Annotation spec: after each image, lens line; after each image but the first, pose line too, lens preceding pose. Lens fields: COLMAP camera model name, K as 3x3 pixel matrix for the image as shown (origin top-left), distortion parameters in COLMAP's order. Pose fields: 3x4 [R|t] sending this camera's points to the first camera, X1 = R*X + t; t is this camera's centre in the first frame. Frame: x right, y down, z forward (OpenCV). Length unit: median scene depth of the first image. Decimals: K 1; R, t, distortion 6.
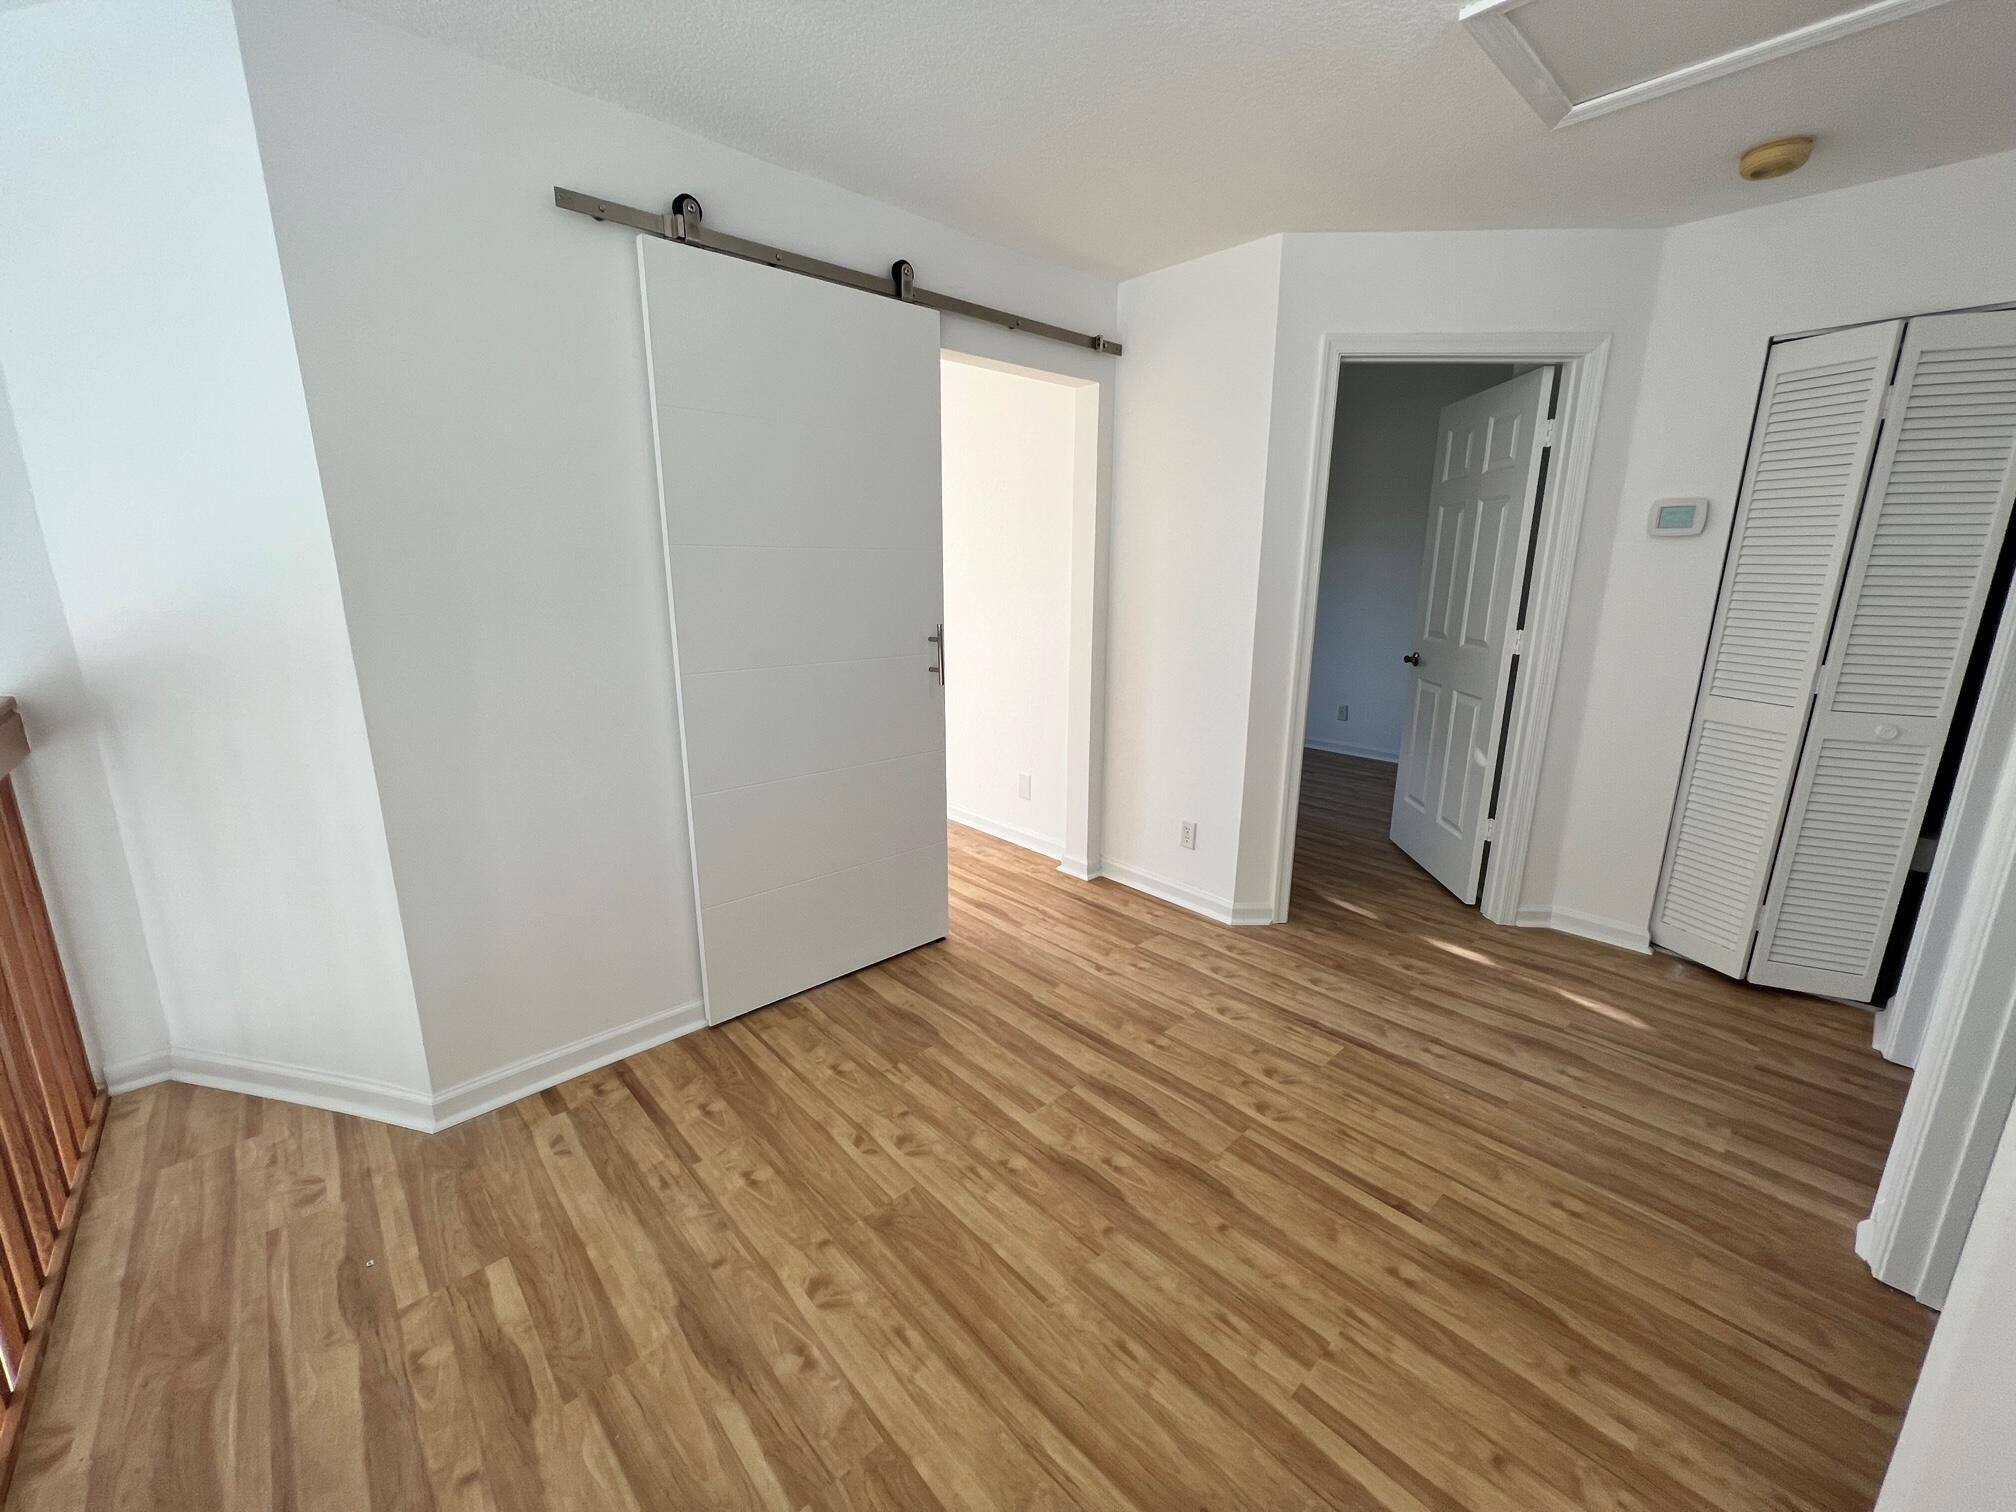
lens RADIAL K [[807.7, 0, 1008.0], [0, 807.7, 756.0], [0, 0, 1]] dist [0.001693, 0.000176]
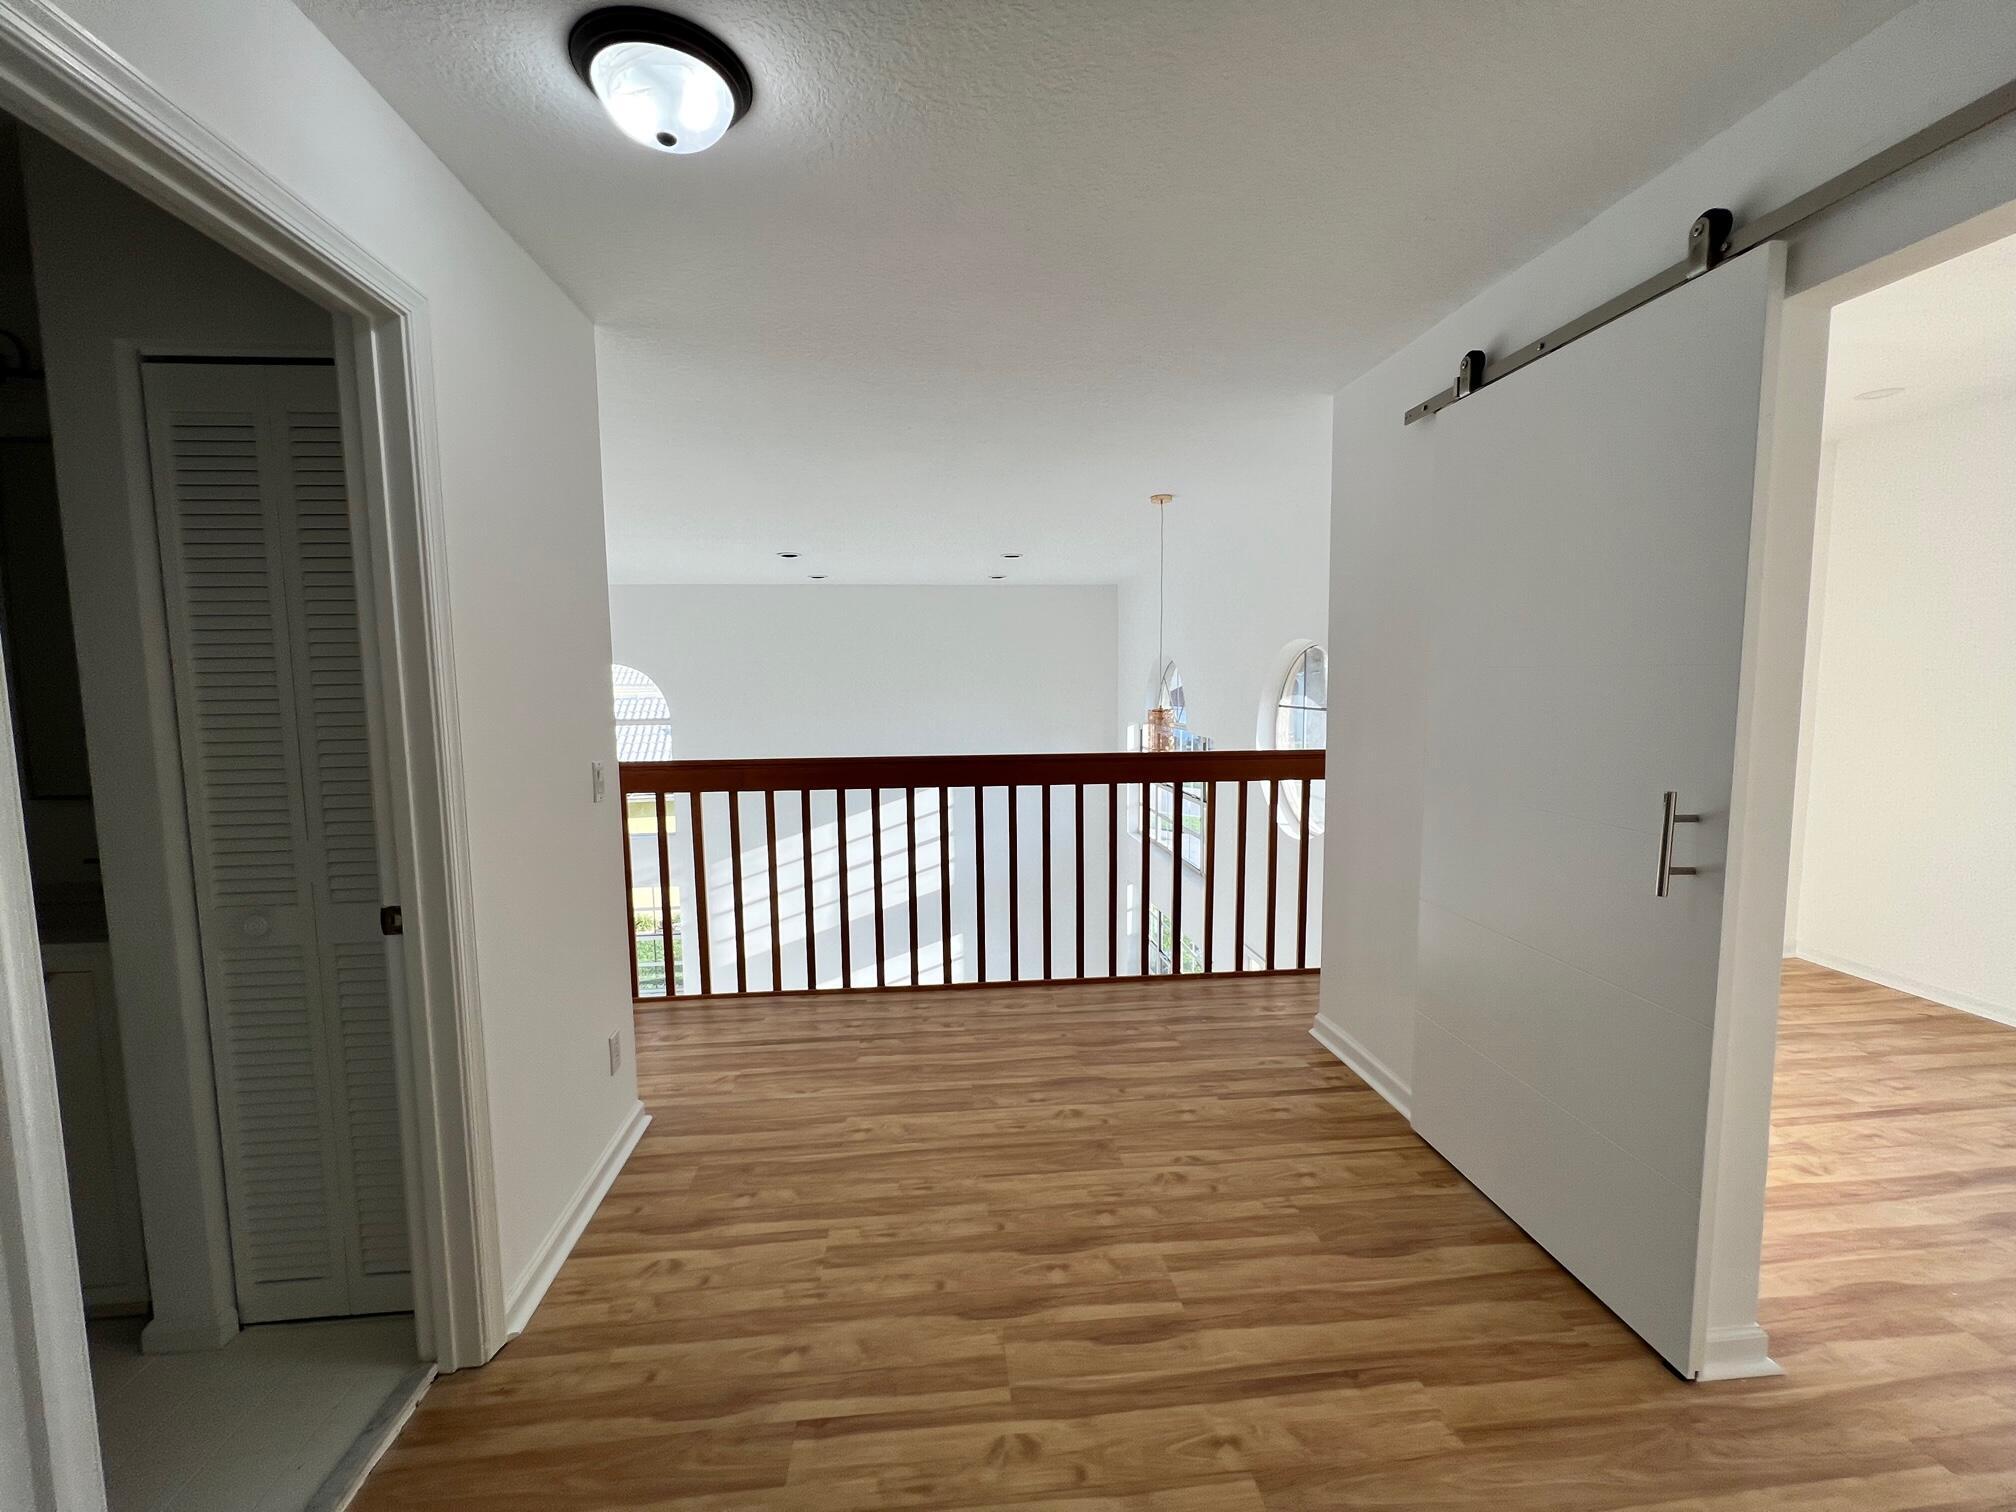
lens RADIAL K [[807.7, 0, 1008.0], [0, 807.7, 756.0], [0, 0, 1]] dist [0.001693, 0.000176]
pose [[-0.593814, 0.080127, -0.800603, 0.960024], [-0.177605, 0.957432, 0.227554, -0.344670], [0.784756, 0.277316, -0.554305, 1.377313]]
